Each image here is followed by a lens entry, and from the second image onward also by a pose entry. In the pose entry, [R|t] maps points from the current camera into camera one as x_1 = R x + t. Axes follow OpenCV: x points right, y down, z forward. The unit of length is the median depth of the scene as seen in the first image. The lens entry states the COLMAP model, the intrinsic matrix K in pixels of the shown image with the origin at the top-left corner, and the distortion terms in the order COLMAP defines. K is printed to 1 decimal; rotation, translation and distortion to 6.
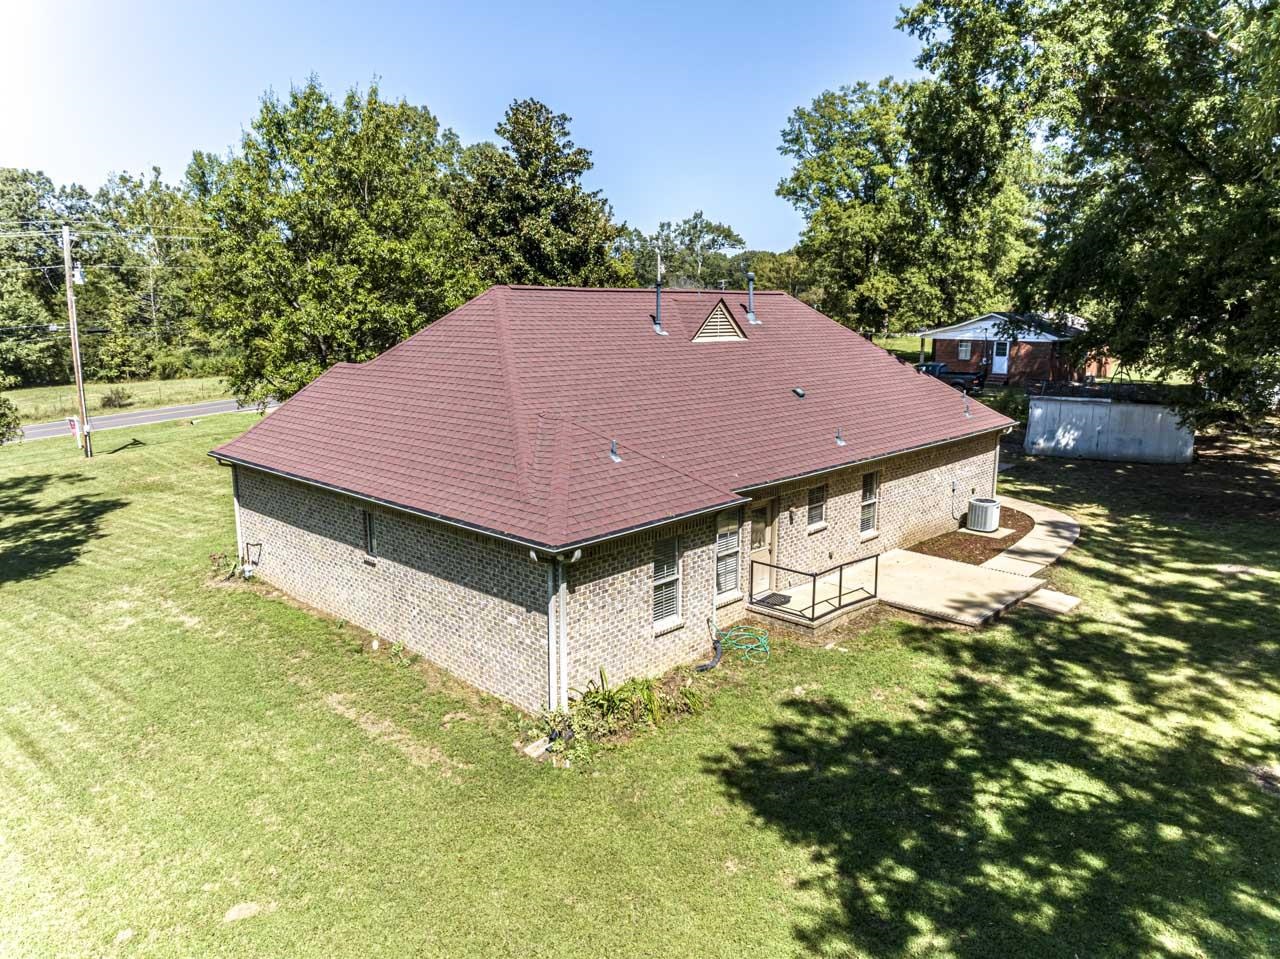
lens RADIAL K [[906.1, 0, 641.3], [0, 906.1, 477.7], [0, 0, 1]] dist [-0.050275, 0.019518]
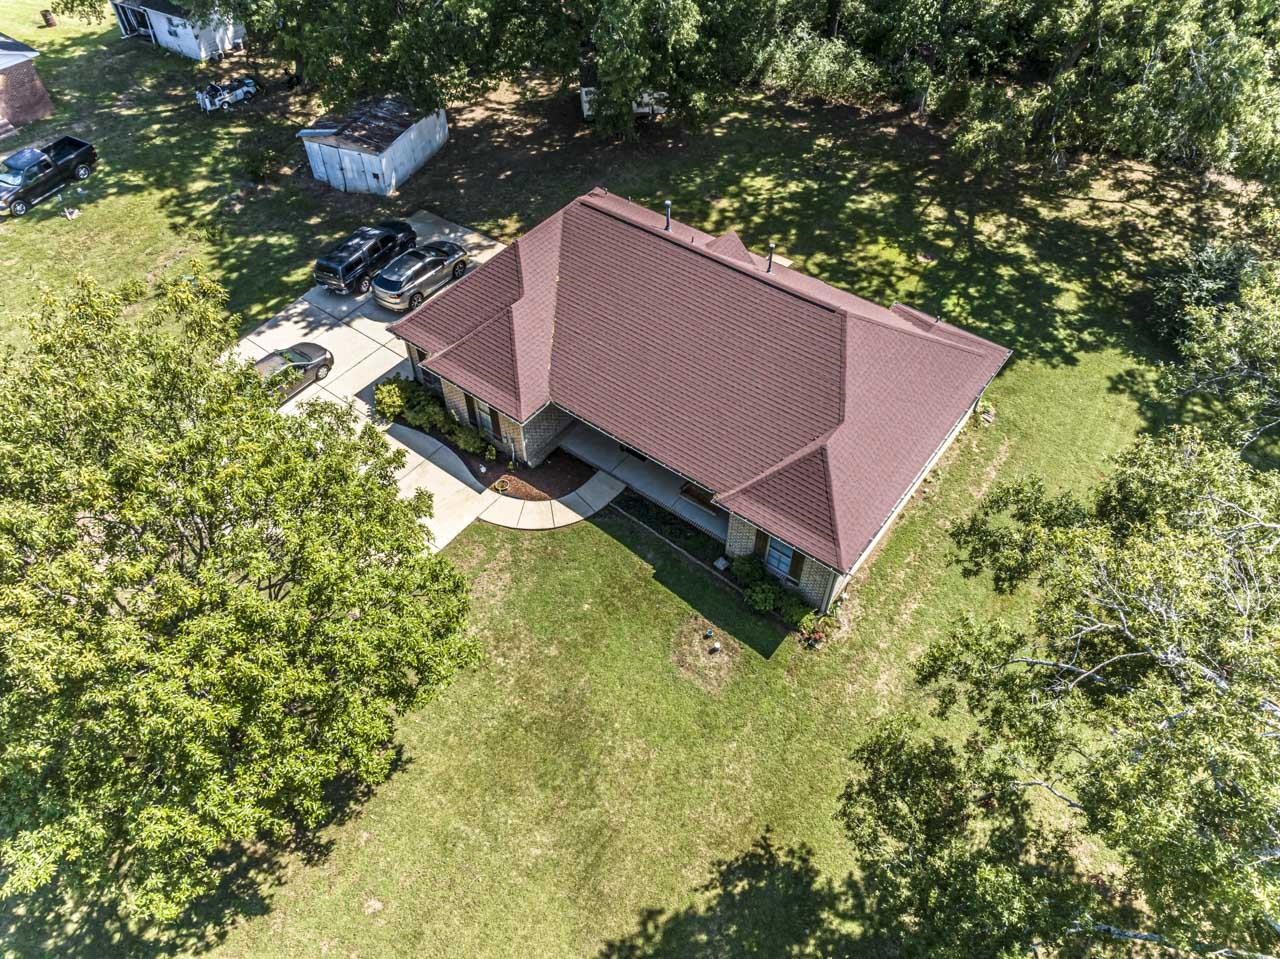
lens RADIAL K [[906.1, 0, 630.7], [0, 906.1, 487.7], [0, 0, 1]] dist [-0.050275, 0.019518]
pose [[-0.105267, -0.765668, 0.634564, -1.474074], [0.208838, 0.606859, 0.766882, -1.493873], [-0.972268, 0.213249, 0.096019, 1.484275]]
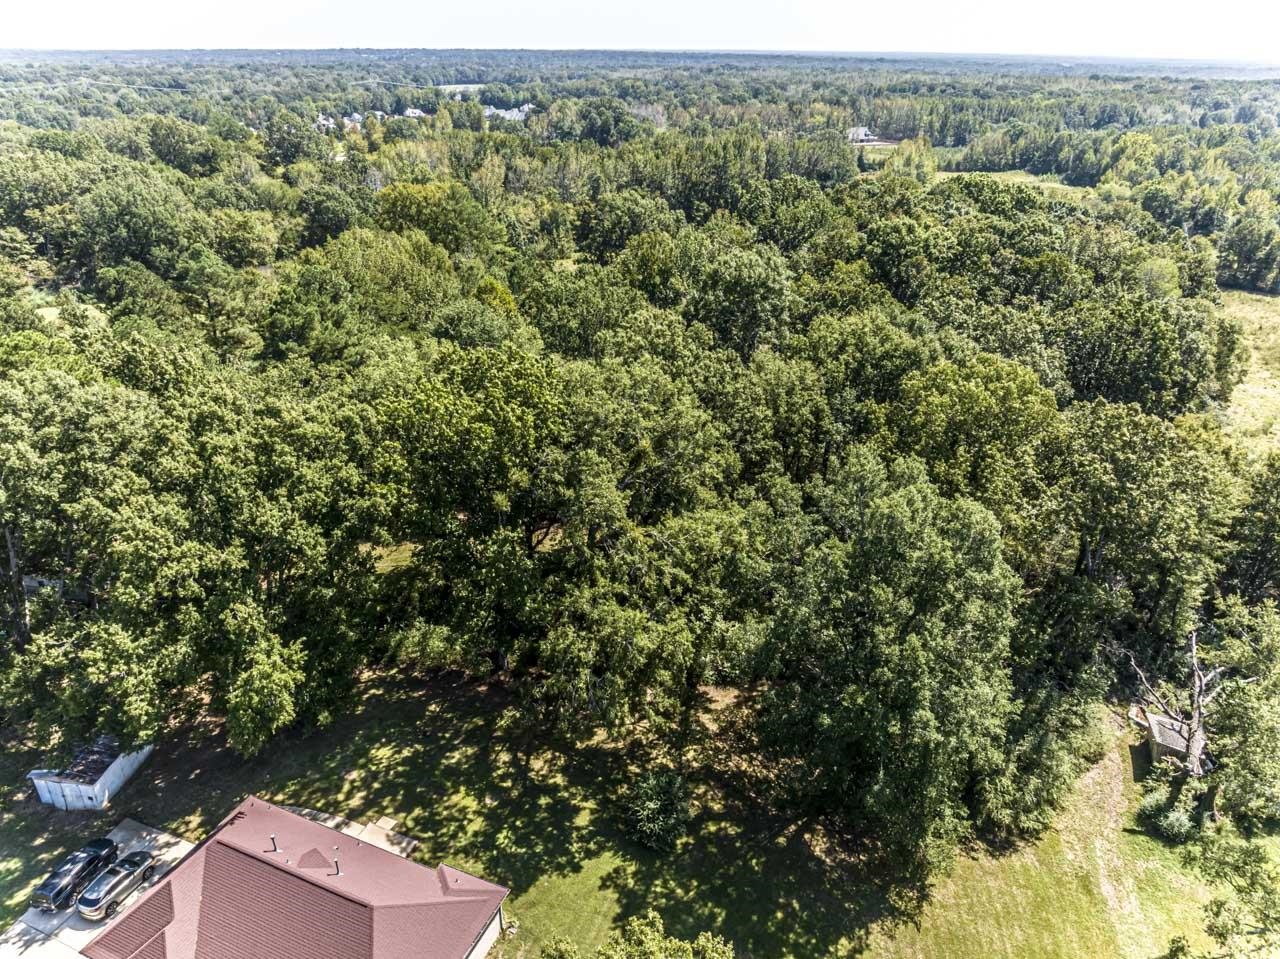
lens RADIAL K [[906.1, 0, 635.3], [0, 906.1, 470.1], [0, 0, 1]] dist [-0.050275, 0.019518]
pose [[-0.345421, -0.424479, 0.836960, -2.229137], [0.182601, 0.844409, 0.503618, -2.724171], [-0.920512, 0.326789, -0.214166, 0.564125]]
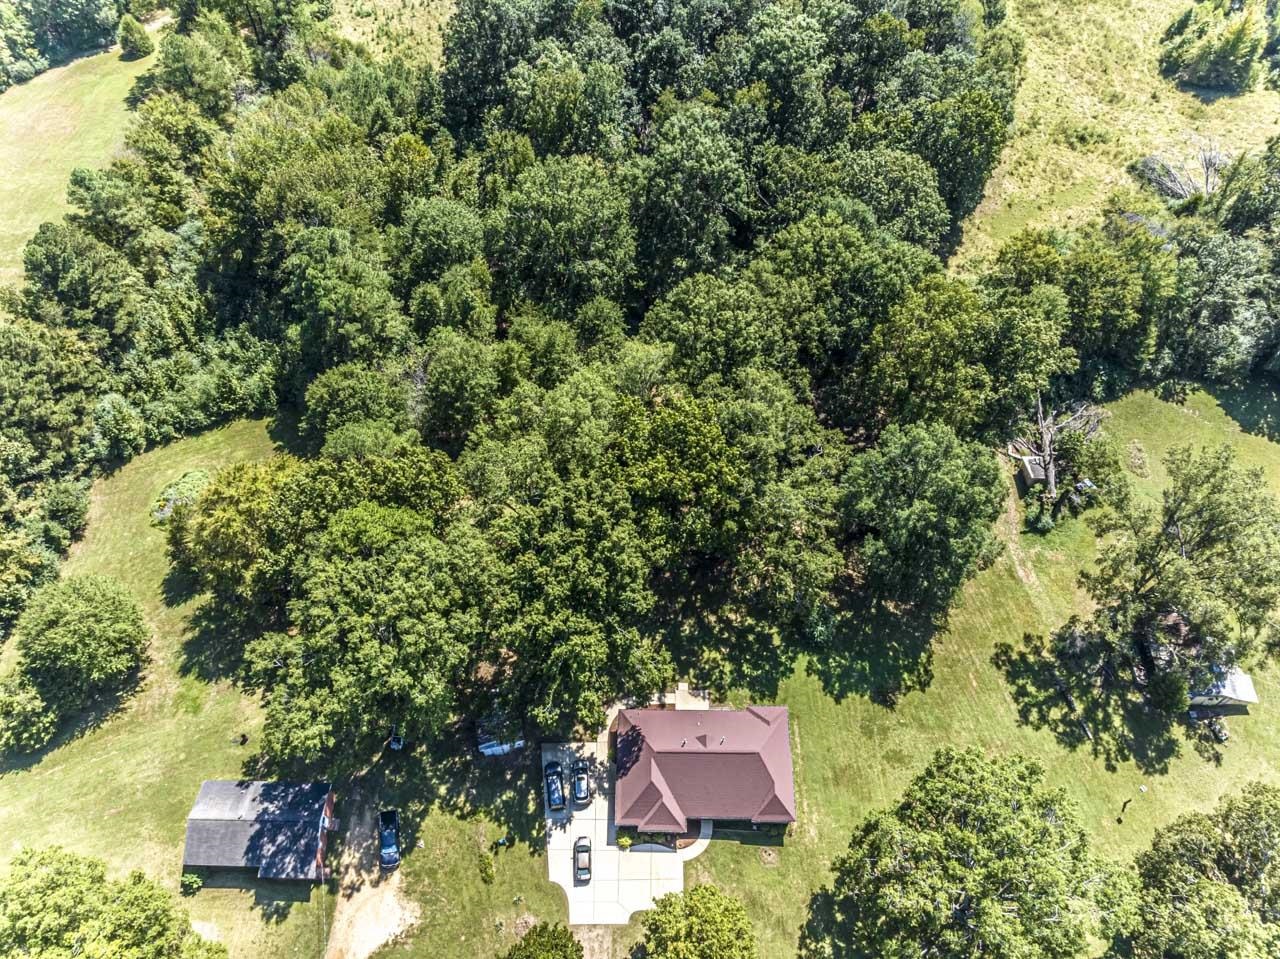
lens RADIAL K [[906.1, 0, 636.3], [0, 906.1, 477.1], [0, 0, 1]] dist [-0.050275, 0.019518]
pose [[-0.680343, -0.622062, 0.387521, -0.776331], [0.135991, 0.412422, 0.900785, -6.353009], [-0.720167, 0.665542, -0.195993, 1.699992]]
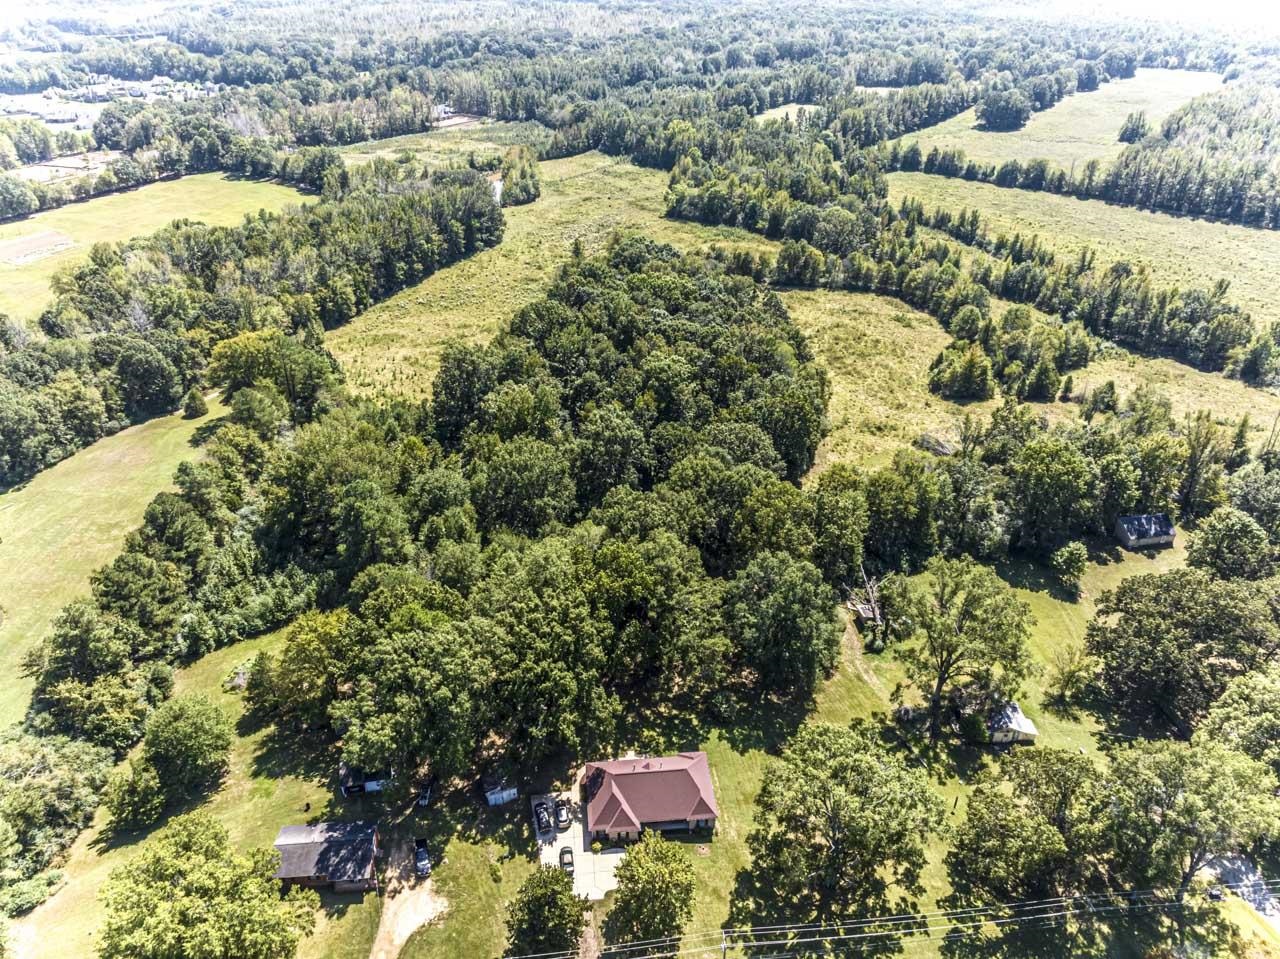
lens RADIAL K [[906.1, 0, 634.0], [0, 906.1, 466.4], [0, 0, 1]] dist [-0.050275, 0.019518]
pose [[-0.751982, -0.358994, 0.552853, -3.374867], [0.118131, 0.751724, 0.648811, -7.778878], [-0.648513, 0.553203, -0.522874, 4.269656]]
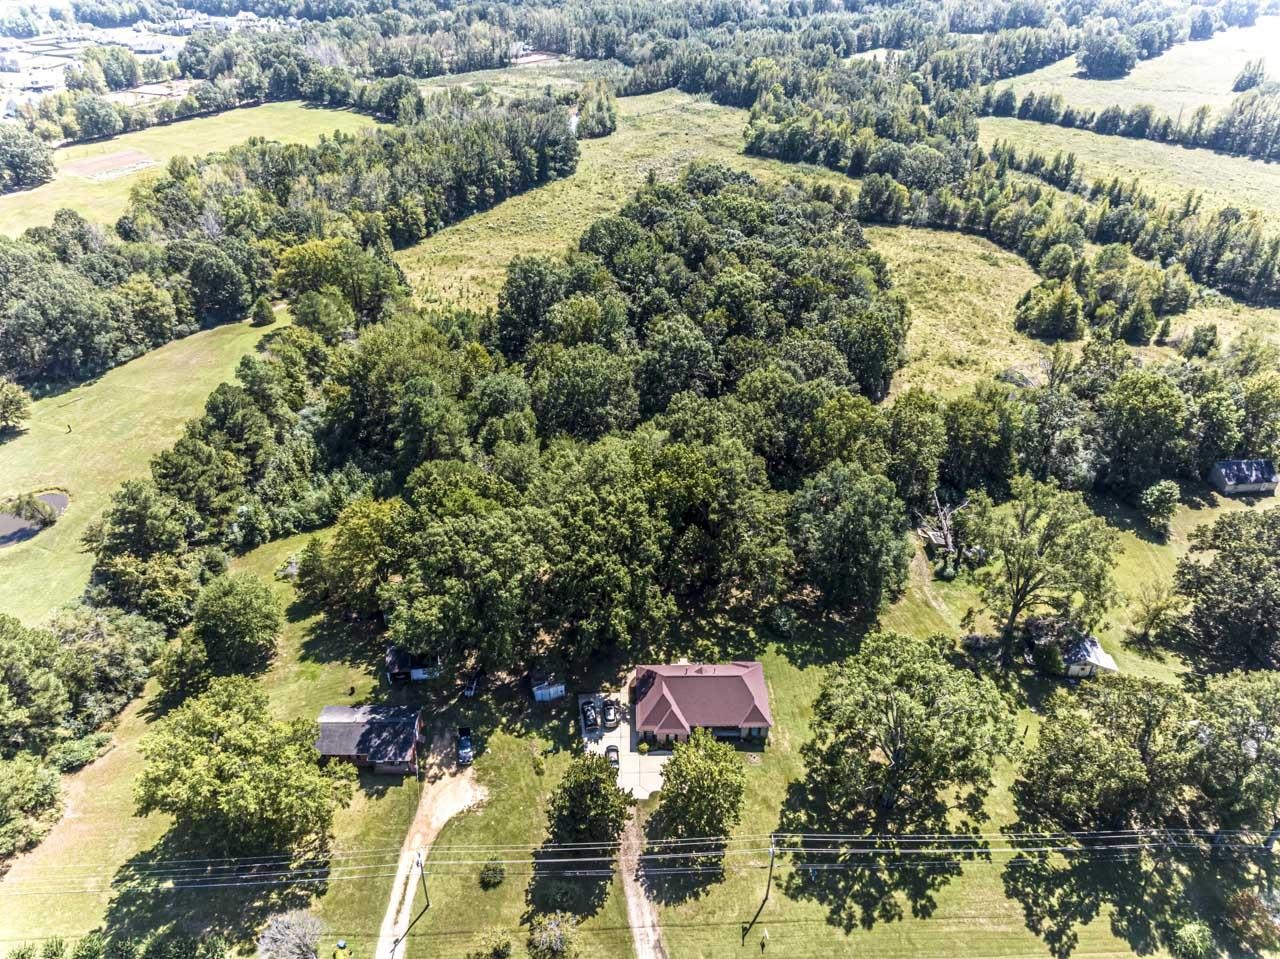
lens RADIAL K [[906.1, 0, 633.3], [0, 906.1, 466.3], [0, 0, 1]] dist [-0.050275, 0.019518]
pose [[-0.693479, -0.417094, 0.587468, -3.393537], [0.129972, 0.729588, 0.671423, -7.057083], [-0.708656, 0.541972, -0.451744, 4.424174]]
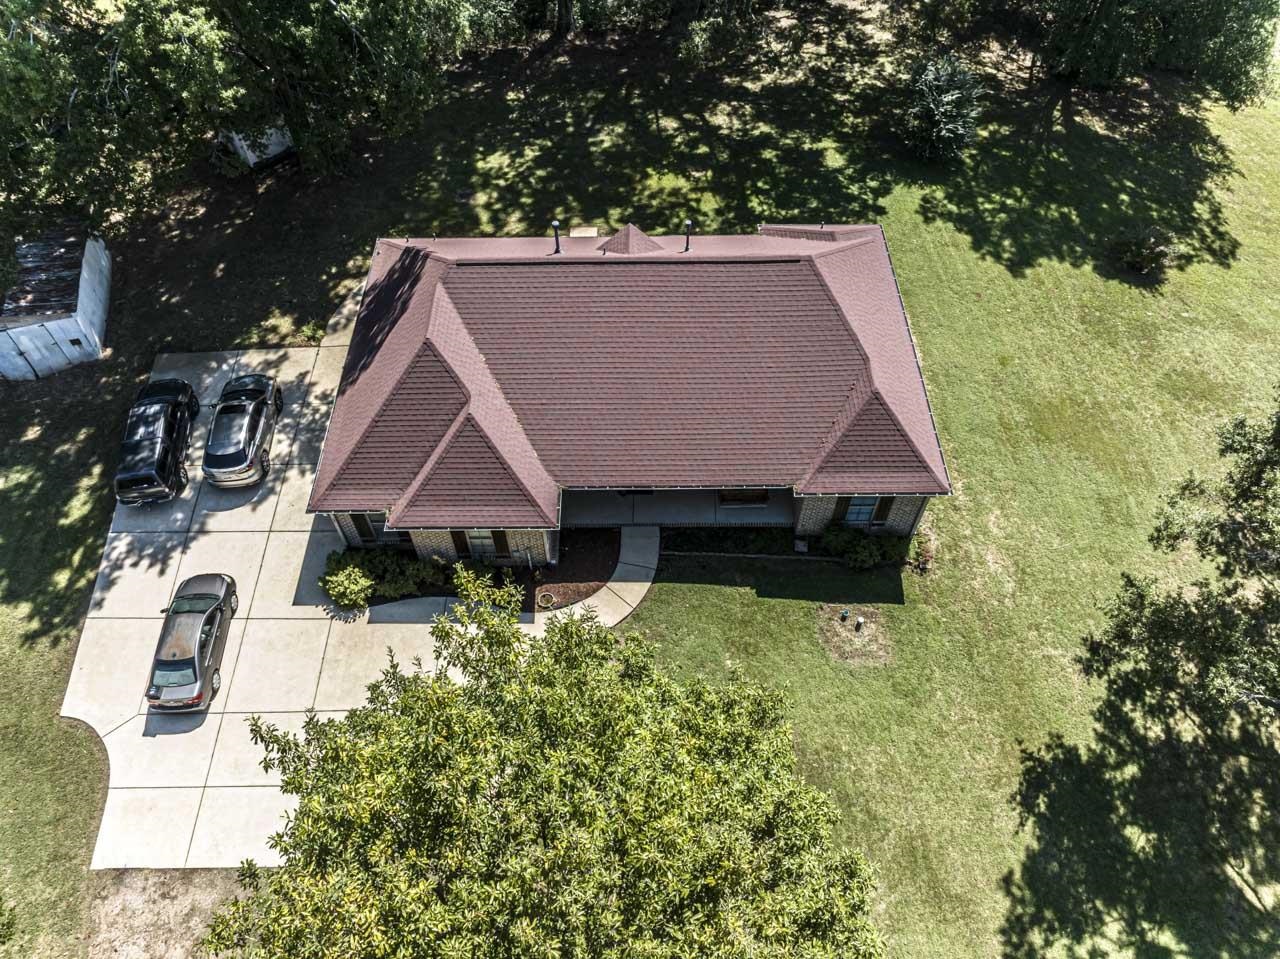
lens RADIAL K [[906.1, 0, 655.2], [0, 906.1, 485.1], [0, 0, 1]] dist [-0.050275, 0.019518]
pose [[-0.697689, -0.591078, 0.404793, -0.892527], [0.134768, 0.446660, 0.884496, -1.617336], [-0.703611, 0.671656, -0.231971, 2.048074]]
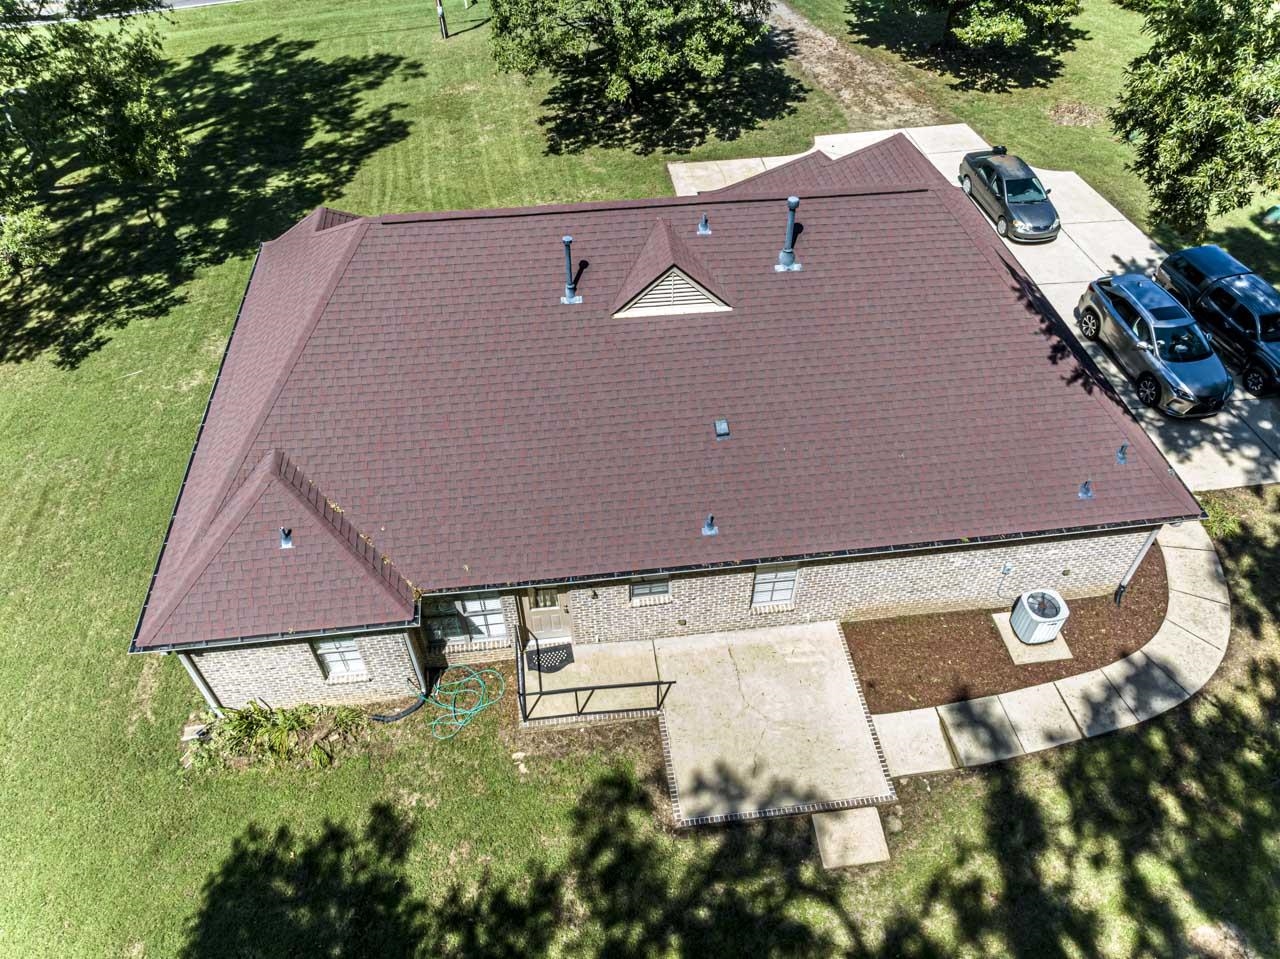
lens RADIAL K [[906.1, 0, 641.9], [0, 906.1, 477.0], [0, 0, 1]] dist [-0.050275, 0.019518]
pose [[0.772755, 0.424645, -0.471727, 0.656264], [-0.120749, 0.828007, 0.547561, -0.607770], [0.623113, -0.366170, 0.691122, 0.559533]]
